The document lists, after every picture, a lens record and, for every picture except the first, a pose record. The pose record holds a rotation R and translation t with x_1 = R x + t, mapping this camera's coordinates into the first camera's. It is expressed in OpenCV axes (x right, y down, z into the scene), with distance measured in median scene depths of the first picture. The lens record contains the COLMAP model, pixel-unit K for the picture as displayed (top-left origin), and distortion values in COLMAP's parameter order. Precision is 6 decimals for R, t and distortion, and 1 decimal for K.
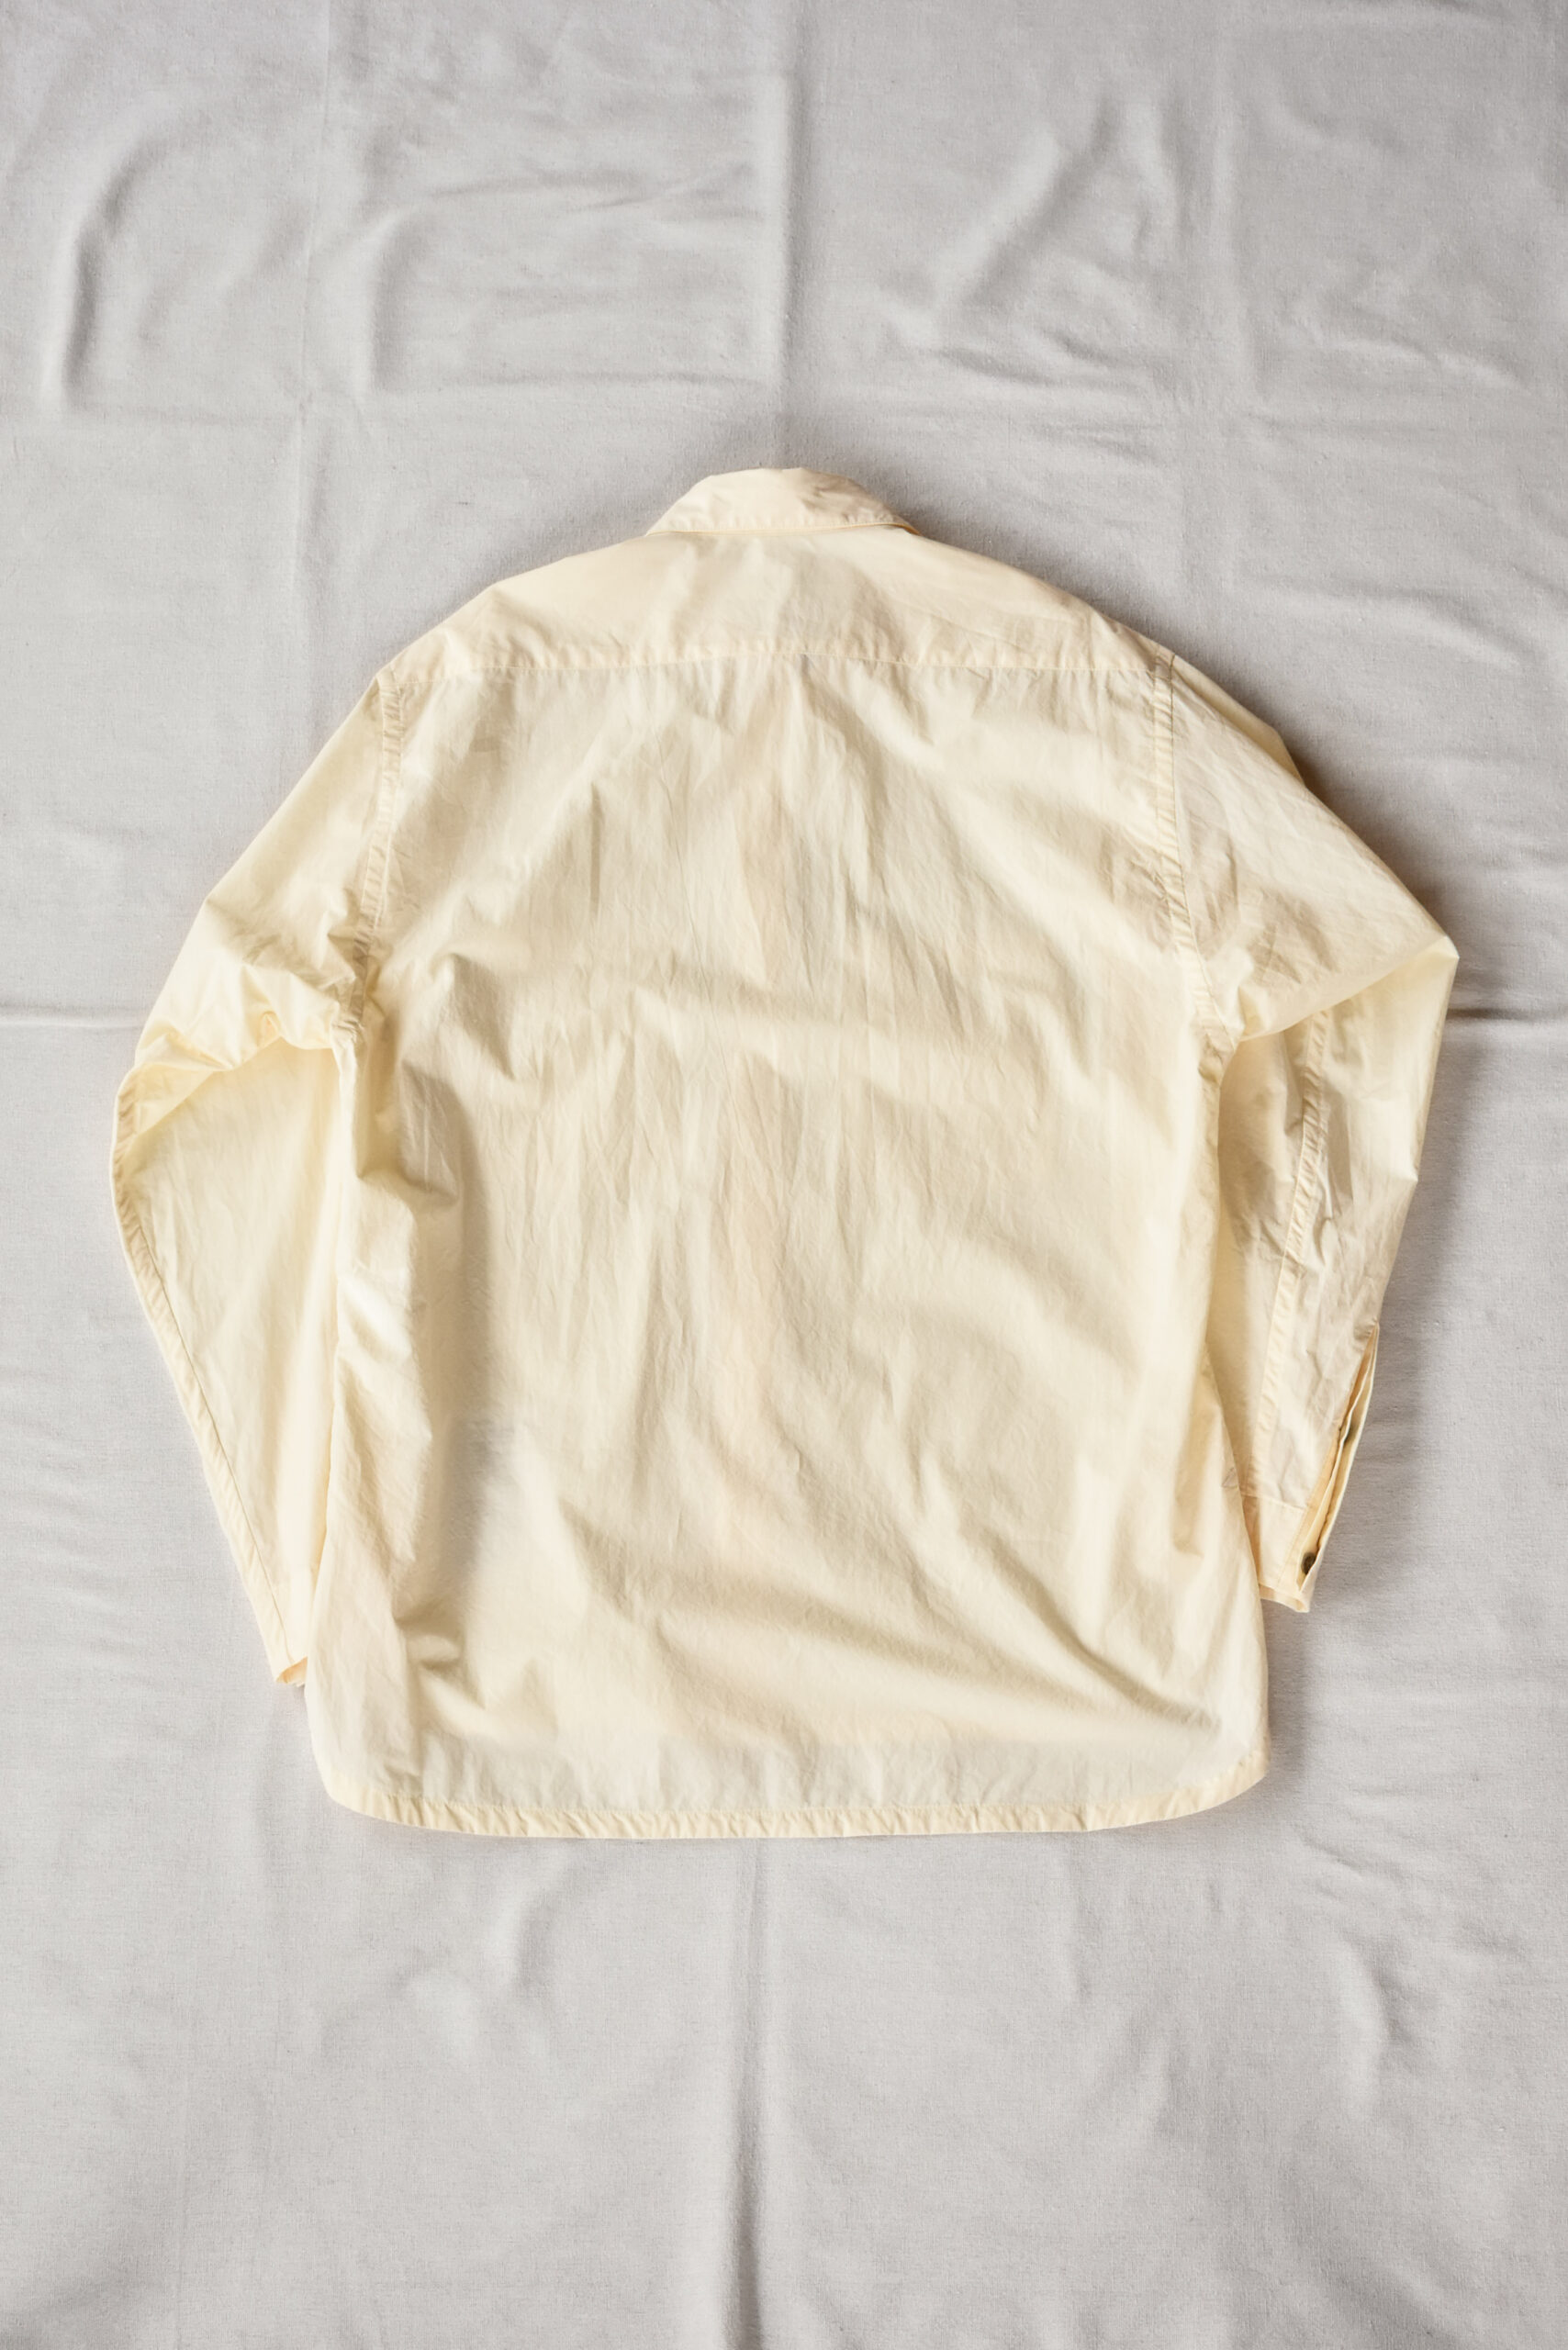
lens RADIAL K [[4014.0, 0, 784.0], [0, 4014.0, 1175.0], [0, 0, 1]] dist [-0.016051, 0.107983]
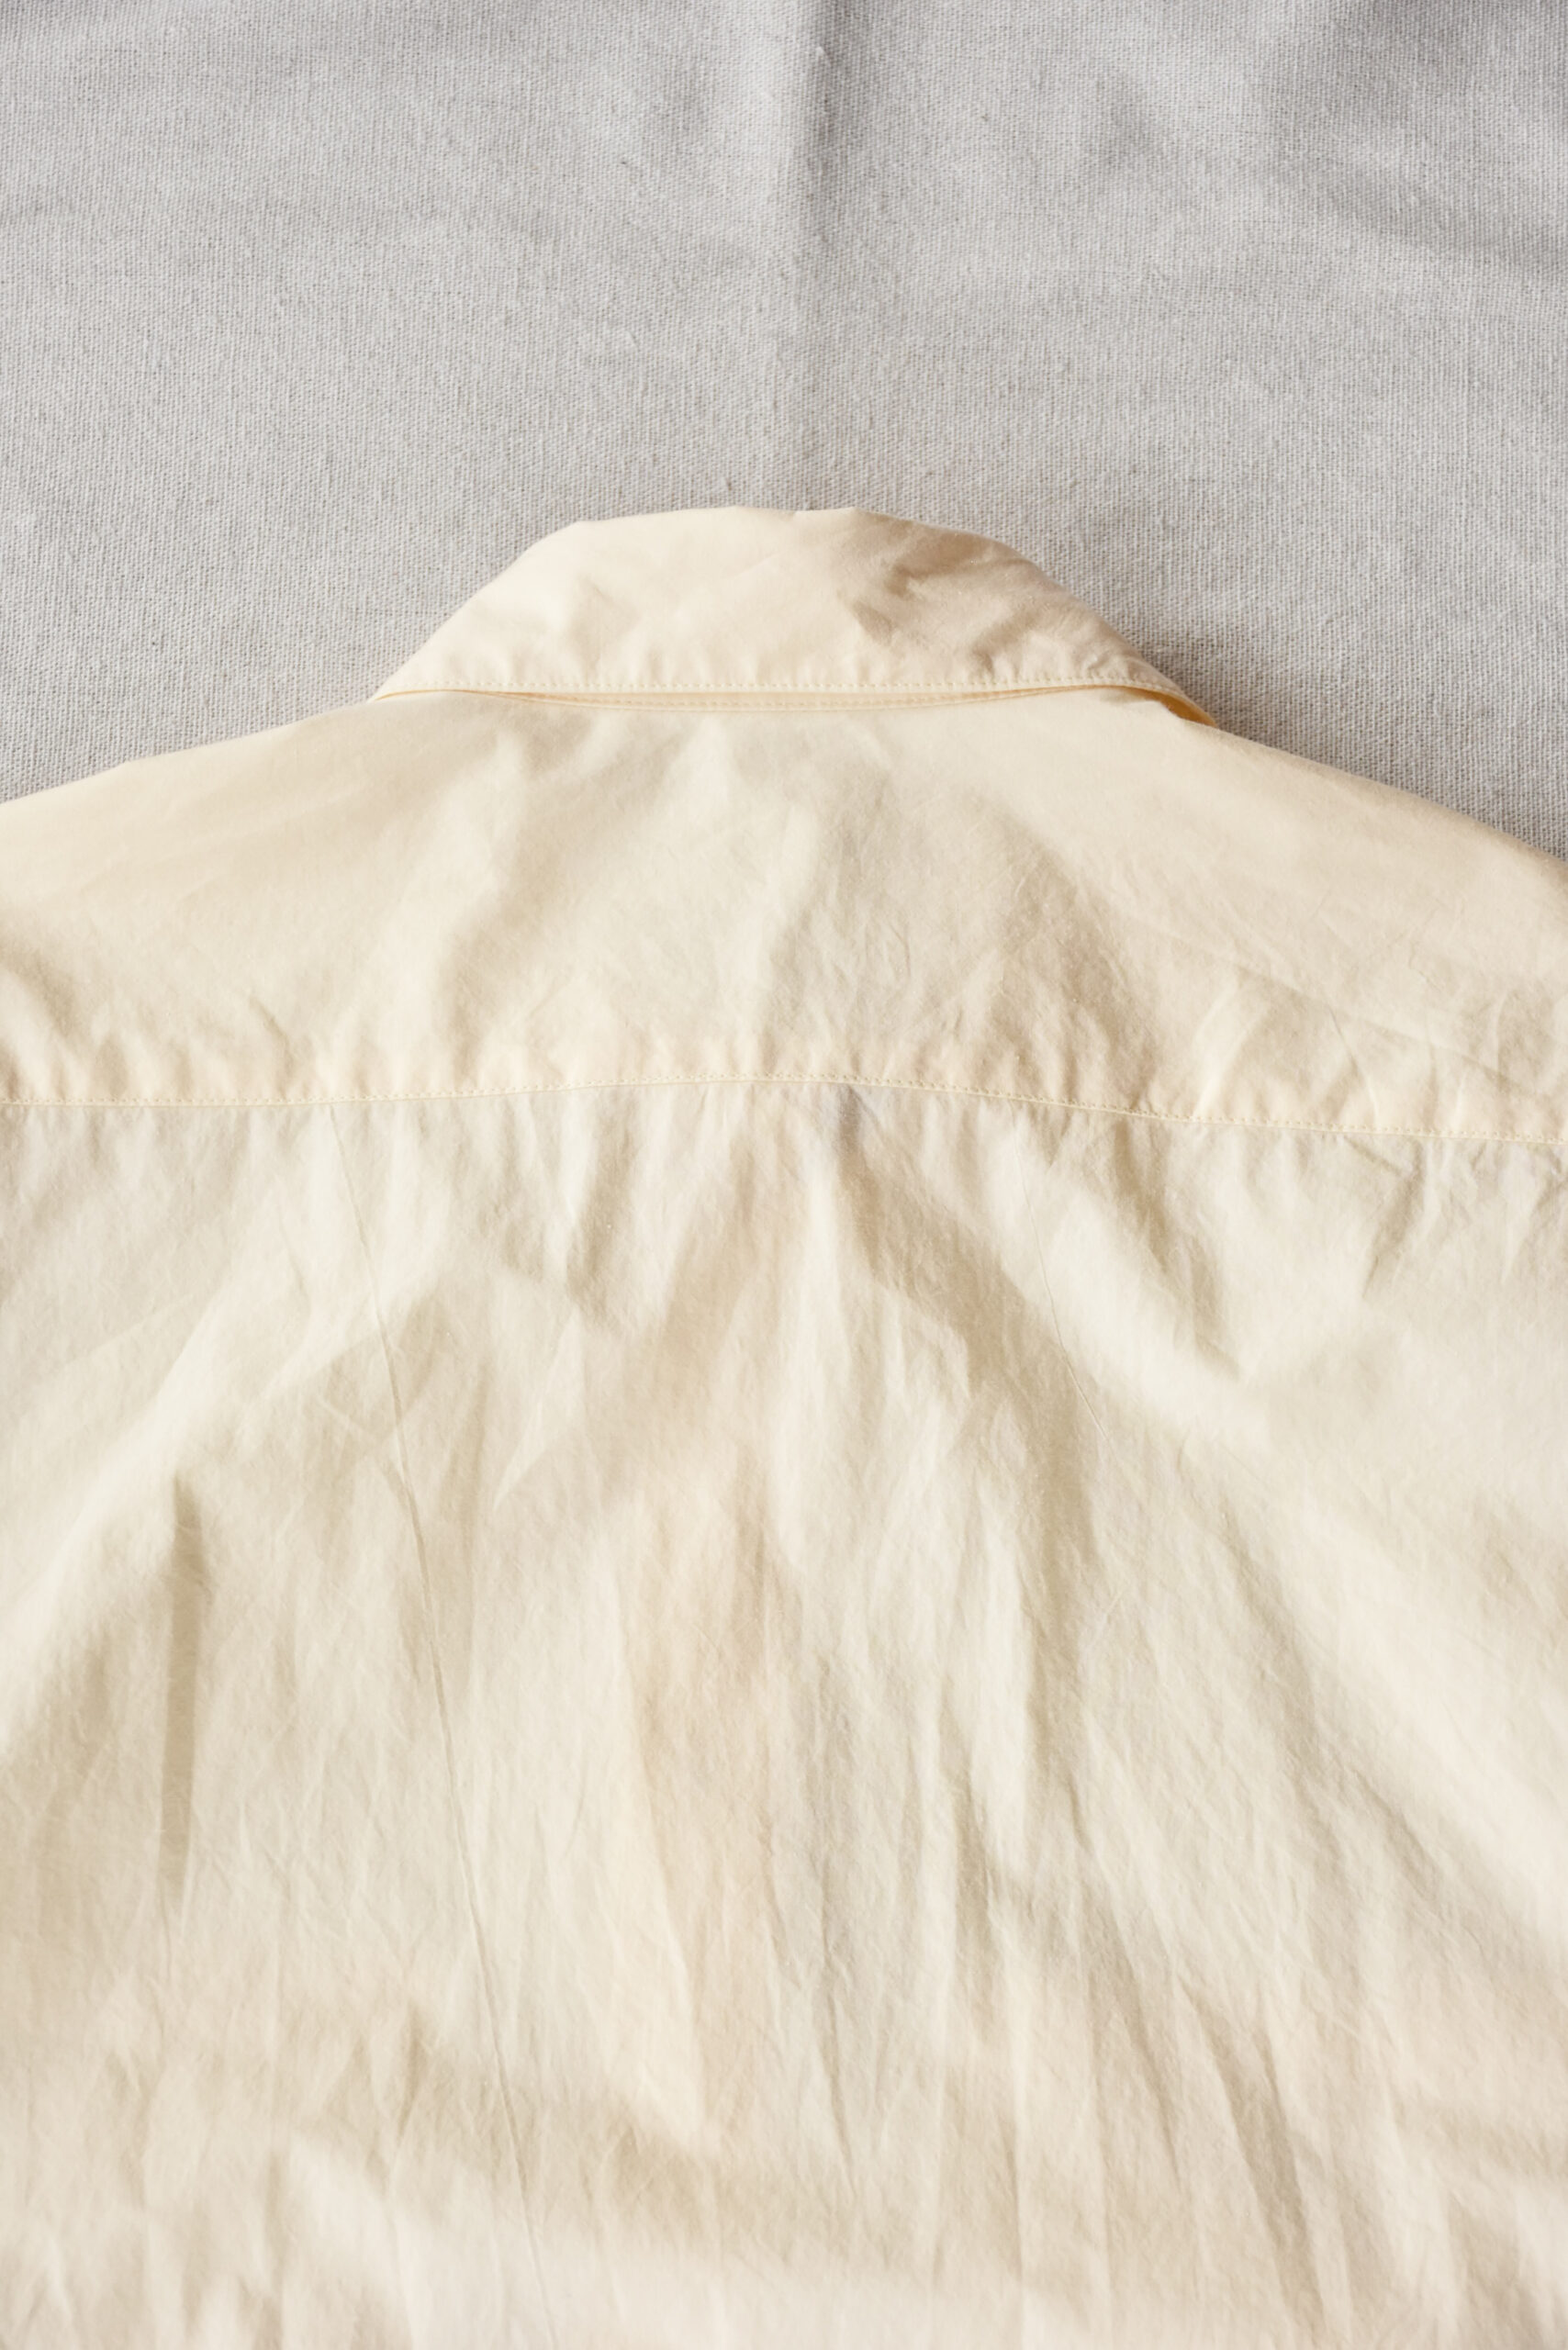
lens RADIAL K [[5588.5, 0, 784.0], [0, 5588.5, 1175.0], [0, 0, 1]] dist [-0.057445, -0.033738]
pose [[0.999602, 0.027250, 0.007308, -0.003252], [-0.027102, 0.999439, -0.019680, -0.113521], [-0.007840, 0.019474, 0.999780, 0.549190]]
